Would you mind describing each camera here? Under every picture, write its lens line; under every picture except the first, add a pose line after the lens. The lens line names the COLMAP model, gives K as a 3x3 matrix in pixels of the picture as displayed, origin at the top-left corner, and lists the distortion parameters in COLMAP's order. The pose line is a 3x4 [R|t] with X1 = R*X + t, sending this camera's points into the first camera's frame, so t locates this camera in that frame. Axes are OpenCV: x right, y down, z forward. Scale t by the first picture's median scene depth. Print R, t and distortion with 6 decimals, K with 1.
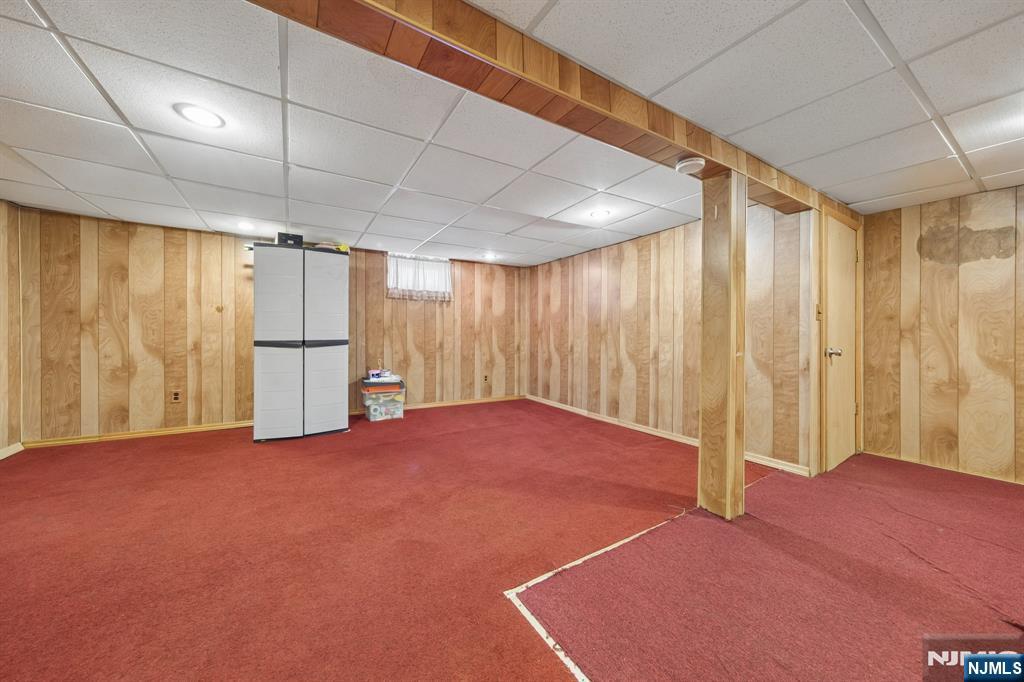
lens RADIAL K [[355.5, 0, 508.6], [0, 355.5, 333.6], [0, 0, 1]] dist [0.039615, 0.000048]
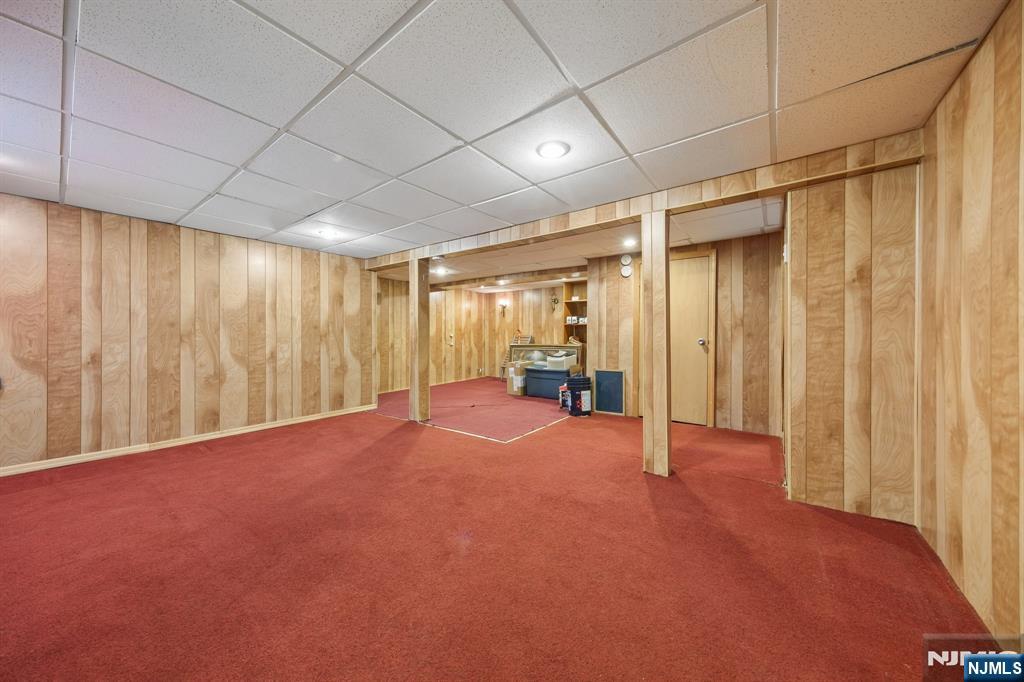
lens RADIAL K [[346.0, 0, 512.0], [0, 346.0, 341.0], [0, 0, 1]] dist [0.000164, 0.000094]
pose [[-0.361316, -0.013055, 0.932352, -0.822442], [-0.001475, 0.999909, 0.013429, 0.002470], [-0.932442, 0.003477, -0.361302, 0.684059]]
